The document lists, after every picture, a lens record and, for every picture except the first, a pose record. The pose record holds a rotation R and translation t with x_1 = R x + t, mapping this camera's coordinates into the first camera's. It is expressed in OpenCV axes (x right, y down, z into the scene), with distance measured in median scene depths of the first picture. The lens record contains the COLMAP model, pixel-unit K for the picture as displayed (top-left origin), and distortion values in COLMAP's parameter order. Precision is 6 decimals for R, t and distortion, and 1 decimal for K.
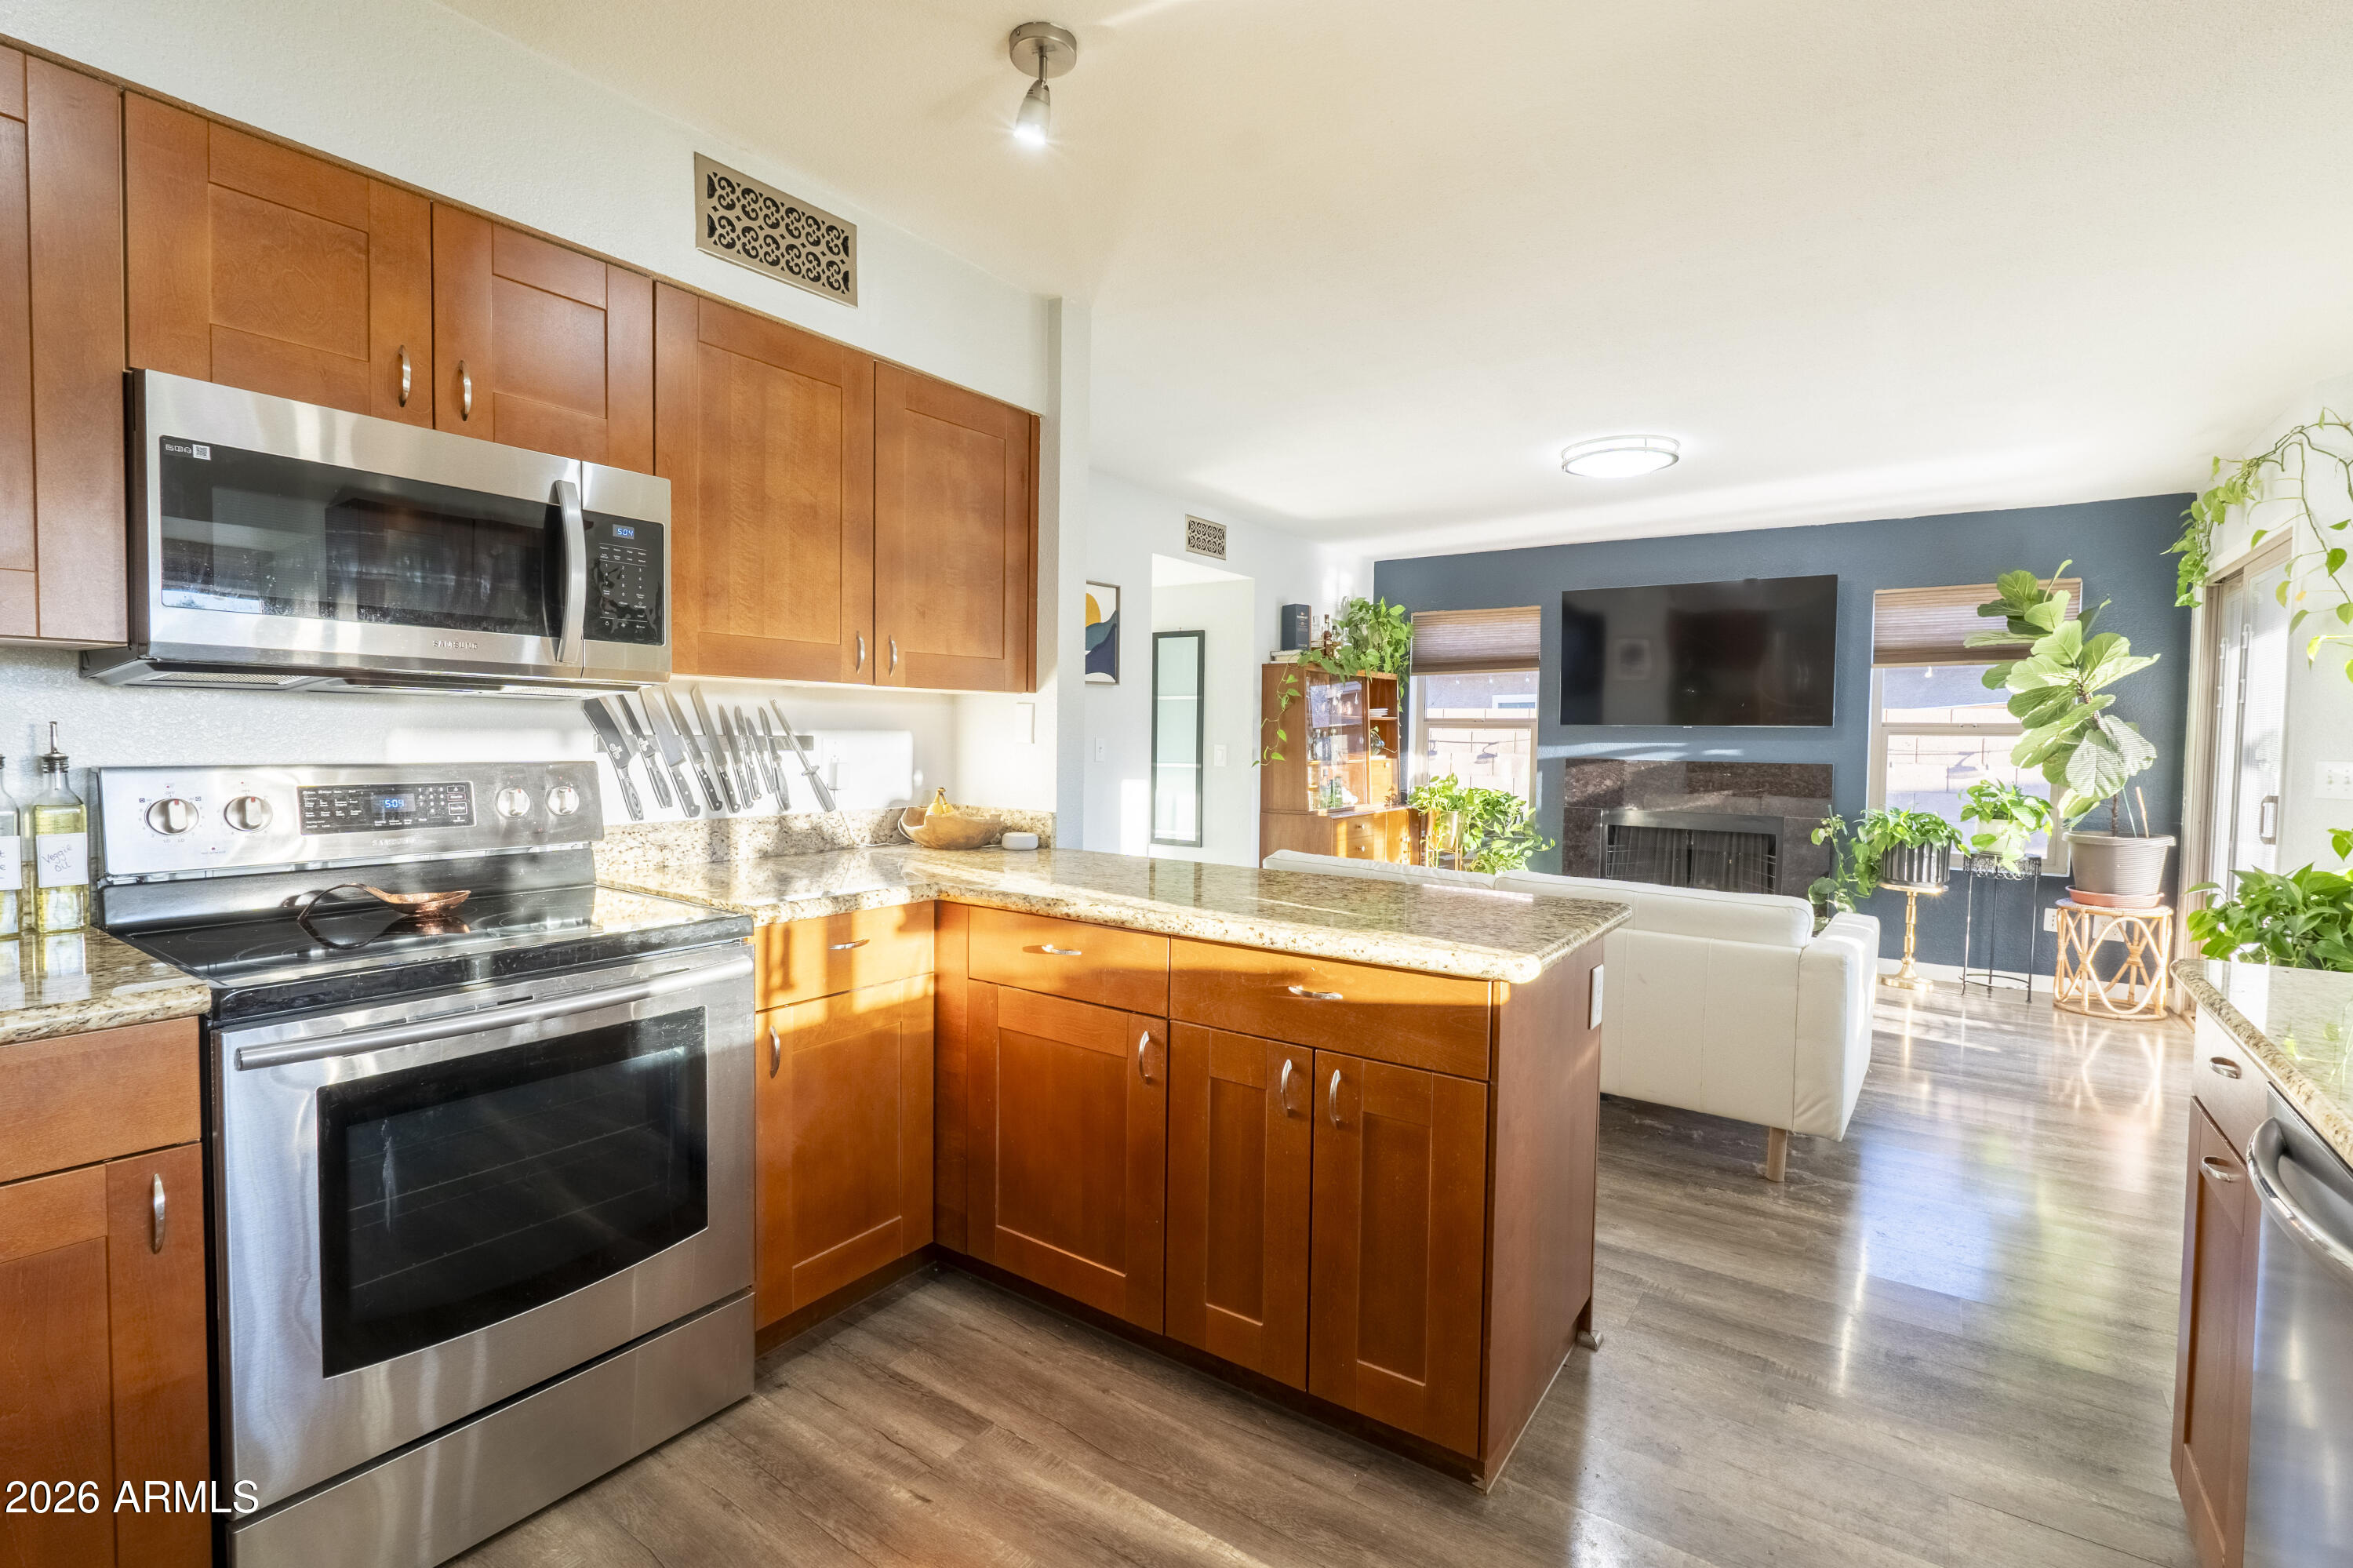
lens RADIAL K [[1091.0, 0, 1173.7], [0, 1091.0, 784.4], [0, 0, 1]] dist [-0.003437, -0.001006]
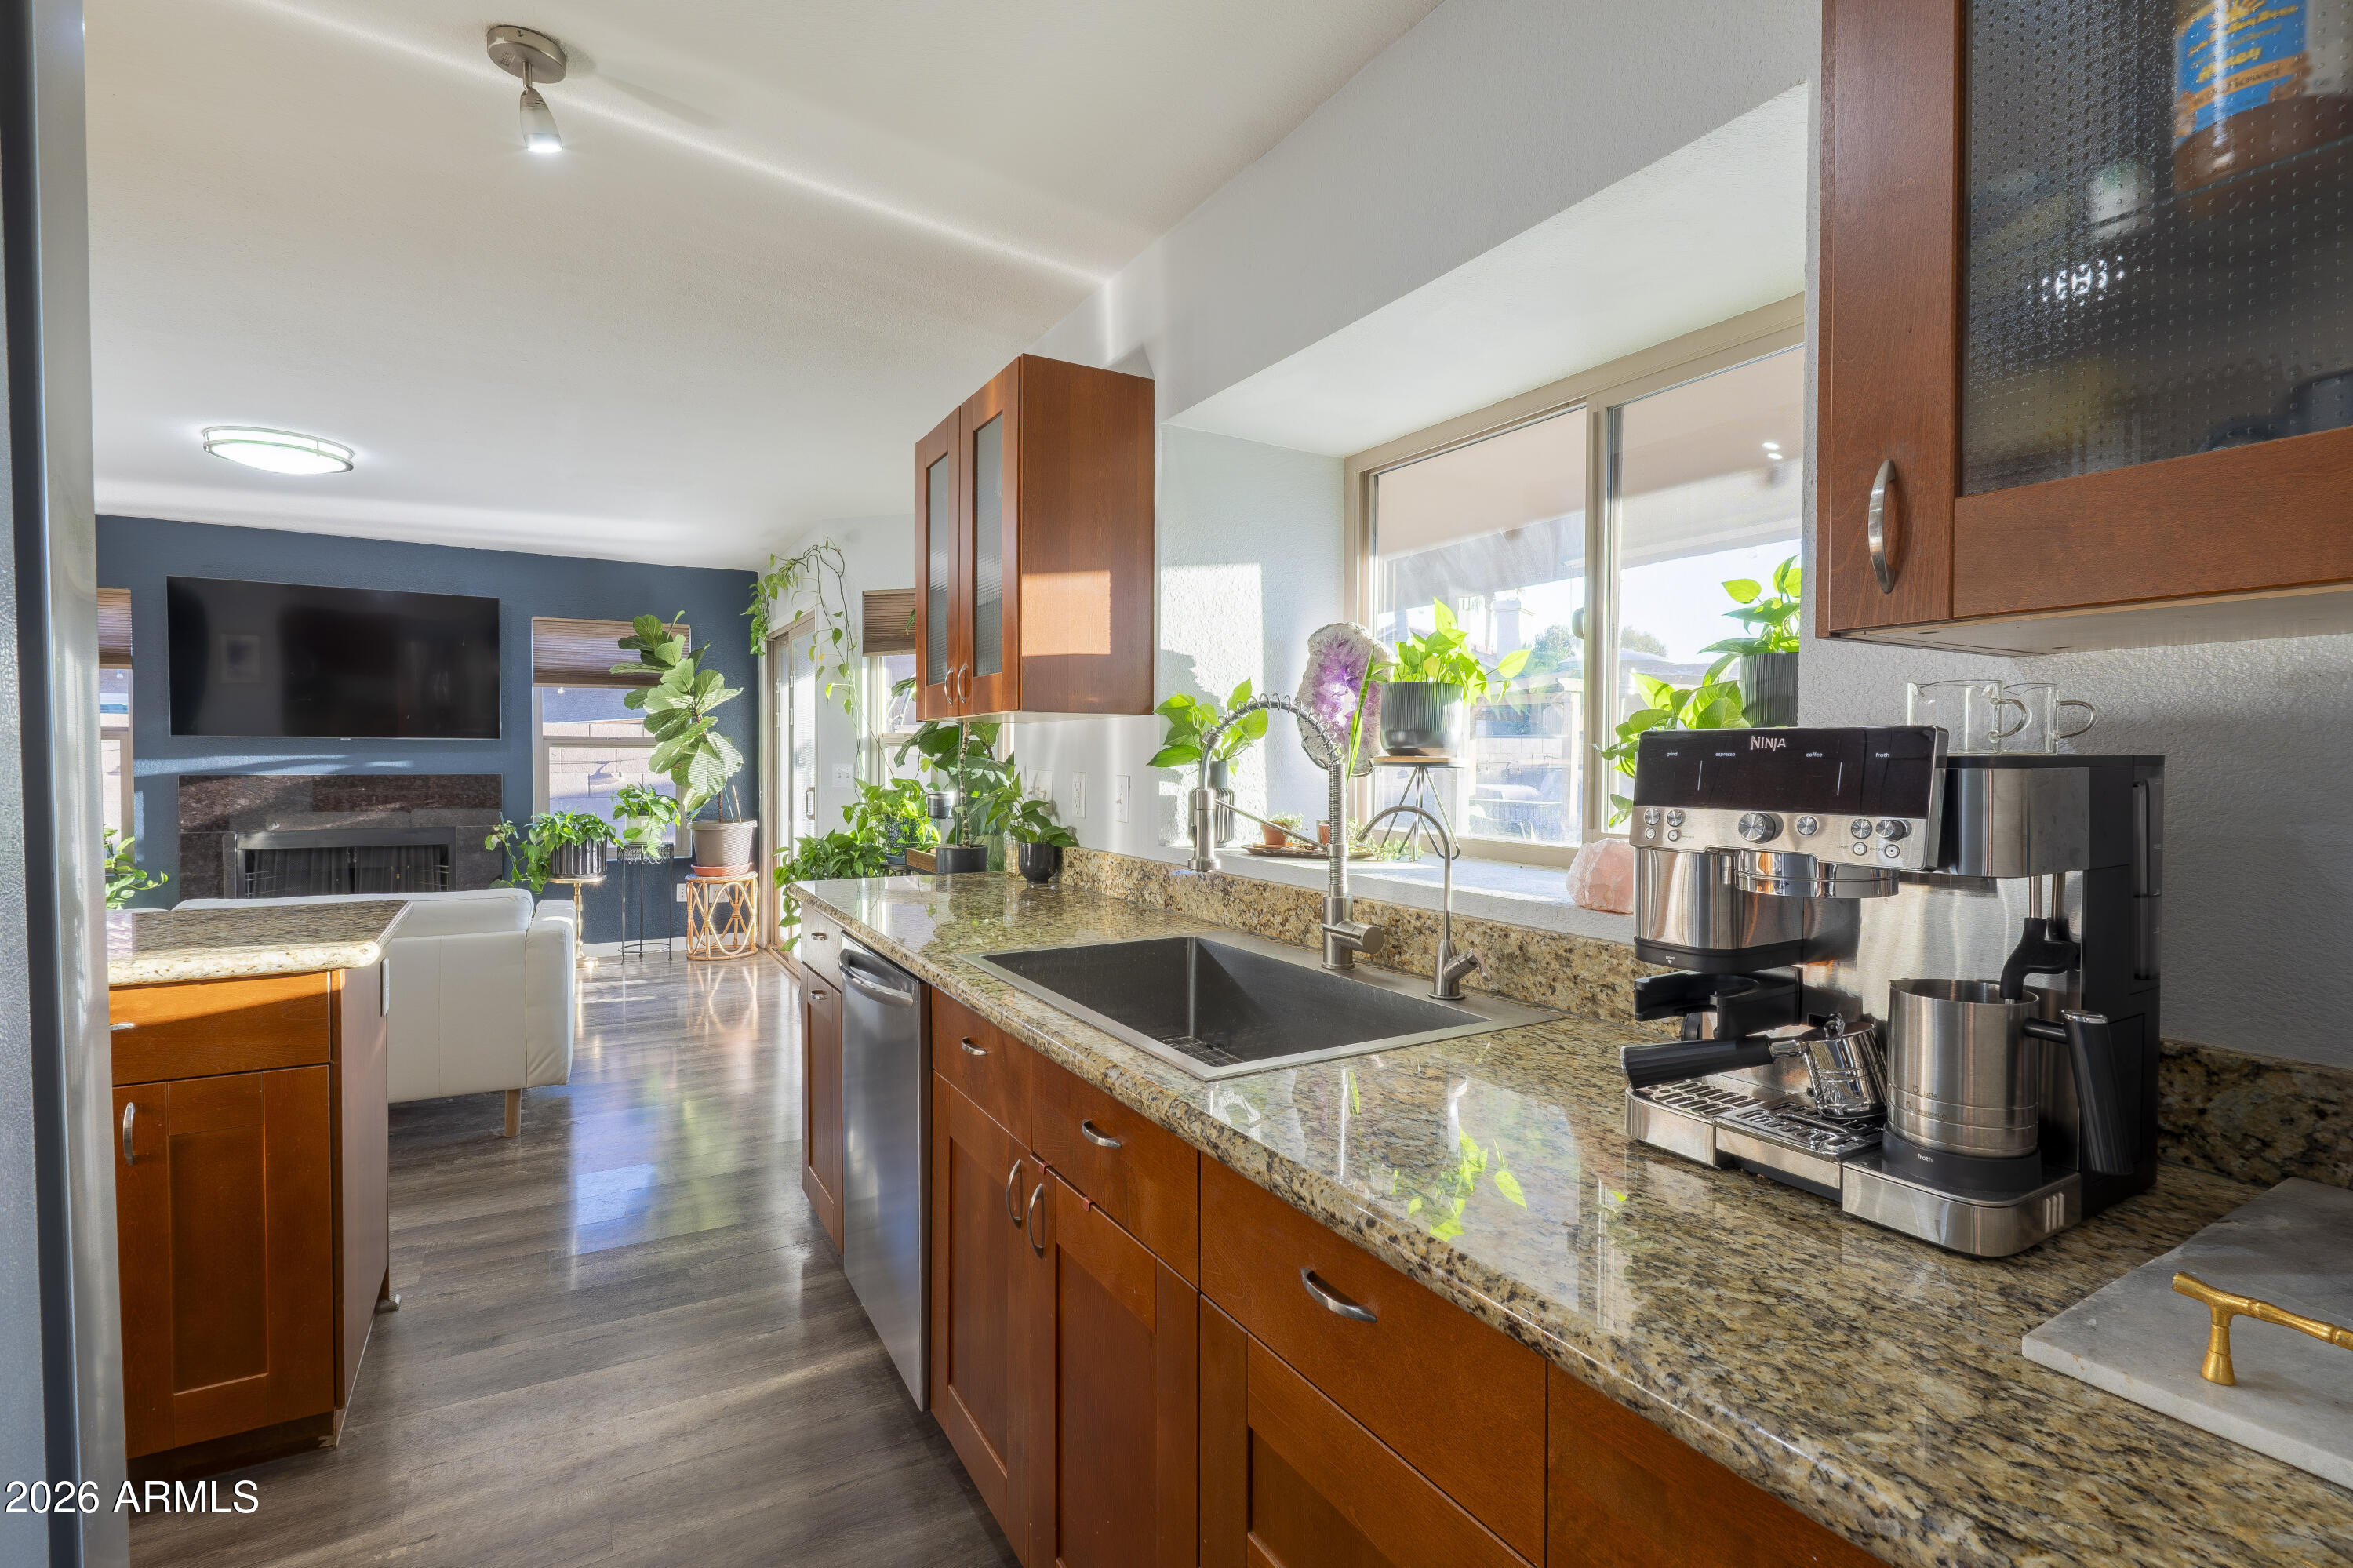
lens RADIAL K [[1091.0, 0, 1176.5], [0, 1091.0, 762.8], [0, 0, 1]] dist [-0.003437, -0.001006]
pose [[0.428202, -0.014968, 0.903559, -0.098912], [0.042407, 0.999094, -0.003546, 0.002892], [-0.902688, 0.039836, 0.428449, -0.076067]]
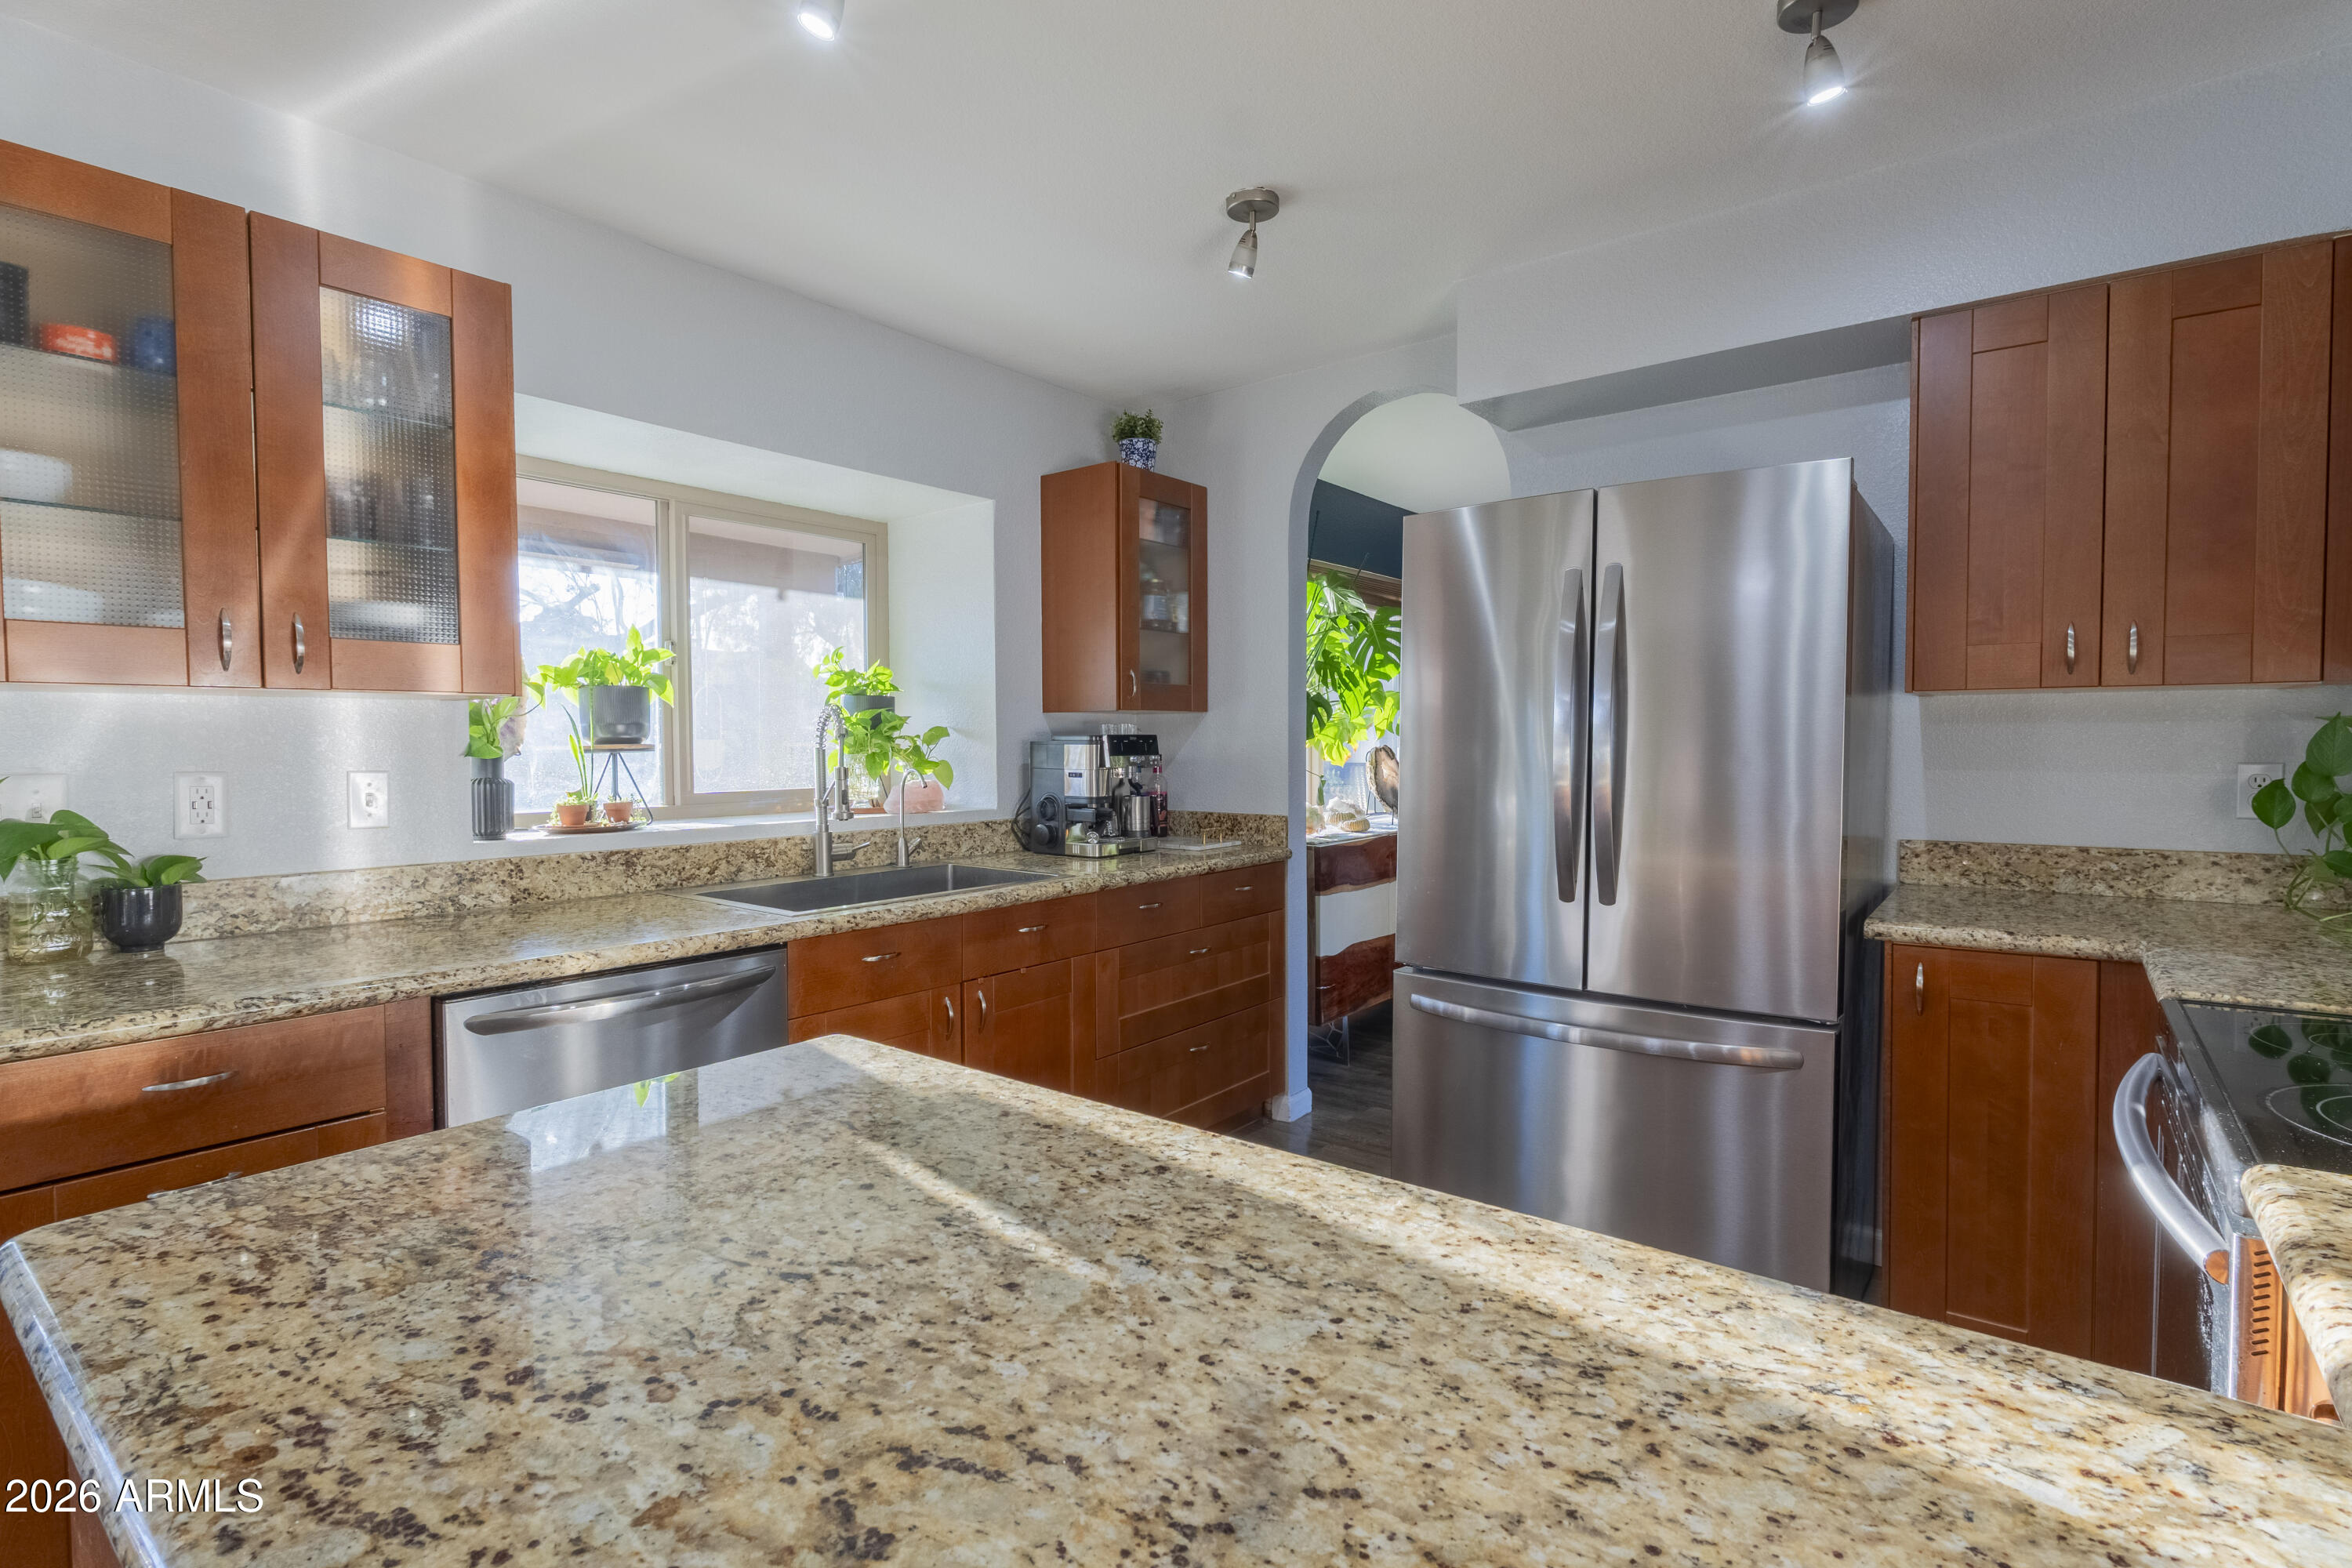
lens RADIAL K [[1090.5, 0, 1156.5], [0, 1090.5, 772.2], [0, 0, 1]] dist [-0.003437, -0.001006]
pose [[-0.997505, -0.013474, 0.069303, 0.009115], [-0.007981, 0.996847, 0.078943, -0.024477], [-0.070148, 0.078193, -0.994467, 0.470753]]
